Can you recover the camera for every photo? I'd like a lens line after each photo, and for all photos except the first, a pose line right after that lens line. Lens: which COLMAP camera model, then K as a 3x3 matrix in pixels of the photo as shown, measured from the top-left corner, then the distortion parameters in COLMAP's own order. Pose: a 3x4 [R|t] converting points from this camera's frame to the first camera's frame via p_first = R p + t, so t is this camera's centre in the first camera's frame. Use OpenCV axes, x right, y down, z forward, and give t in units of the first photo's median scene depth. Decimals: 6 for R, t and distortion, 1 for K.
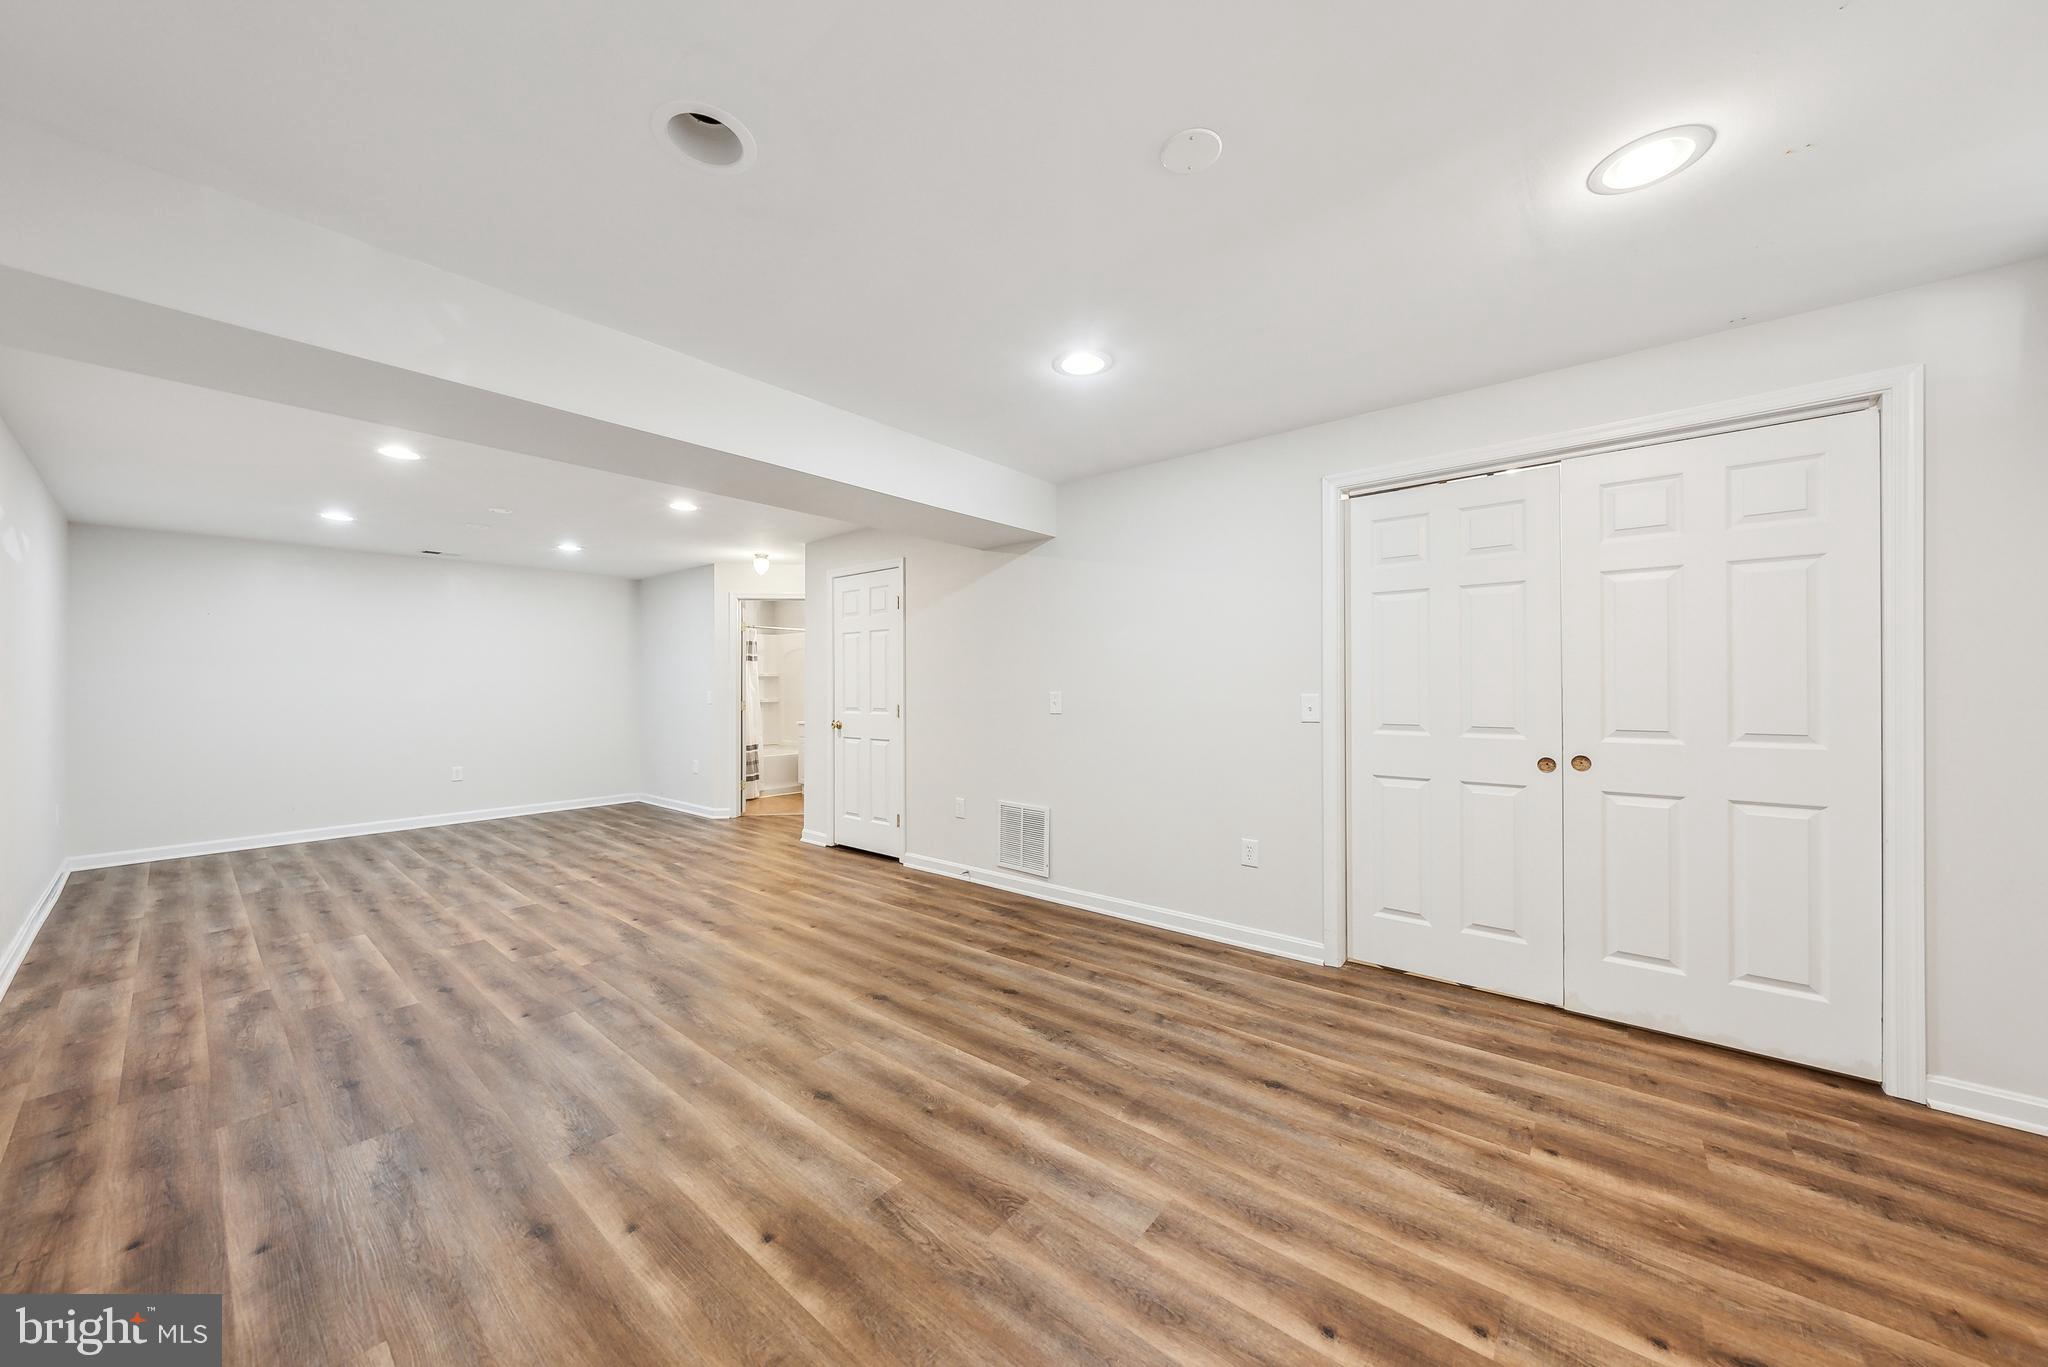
lens RADIAL K [[706.0, 0, 1024.2], [0, 706.0, 678.2], [0, 0, 1]] dist [-0.008025, -0.000099]
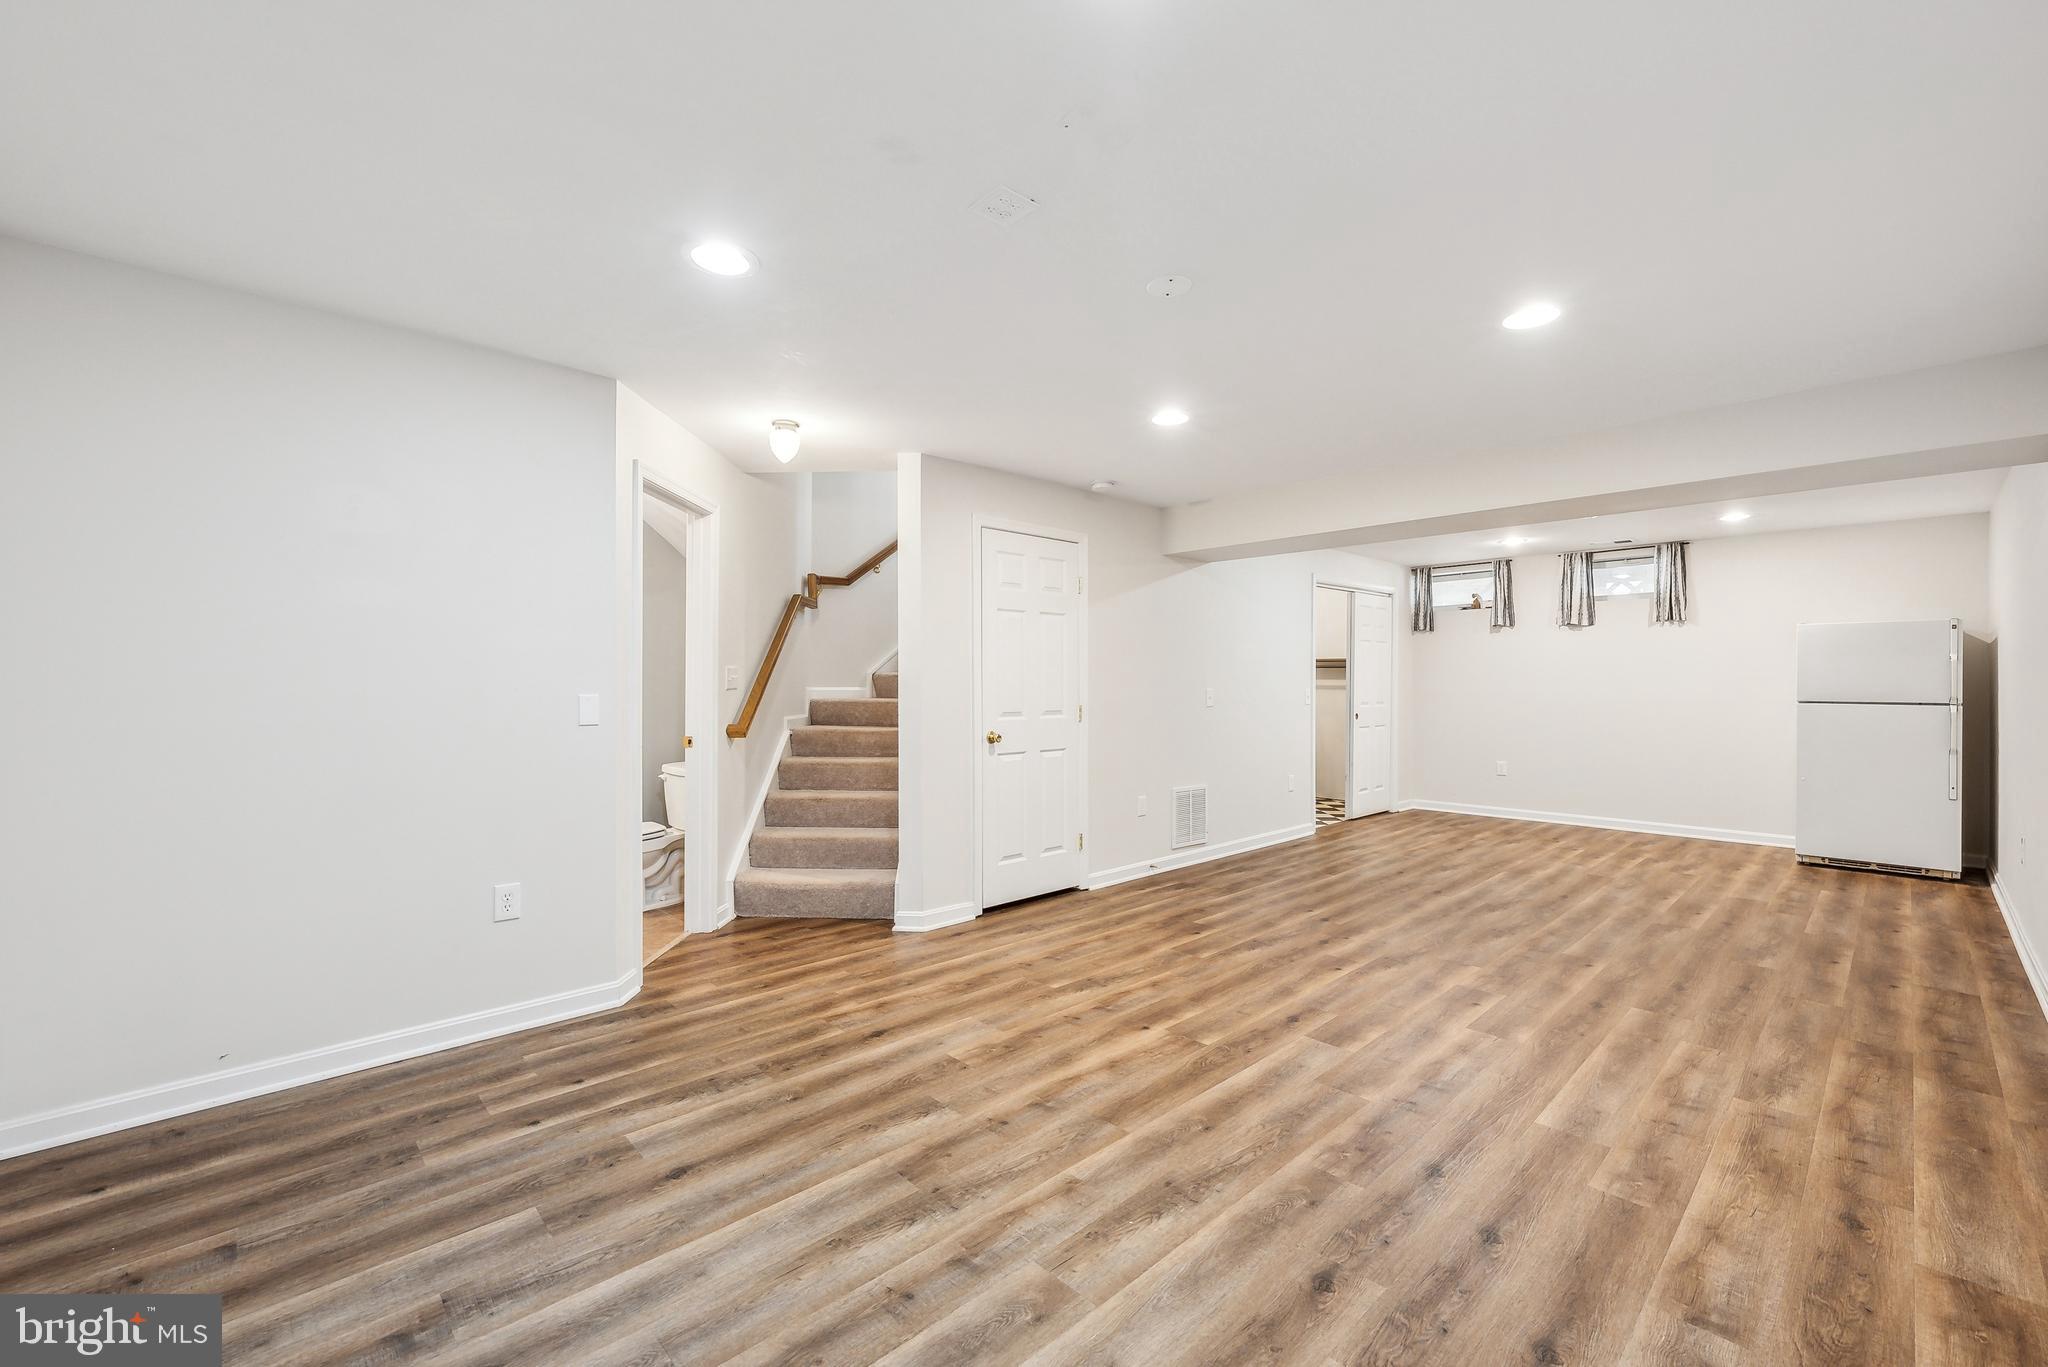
lens RADIAL K [[809.0, 0, 1023.4], [0, 809.0, 692.4], [0, 0, 1]] dist [0.000436, 0.000353]
pose [[0.142615, -0.009061, 0.989737, -1.792278], [-0.015005, 0.999823, 0.011316, 0.016305], [-0.989665, -0.016464, 0.142454, 1.437306]]
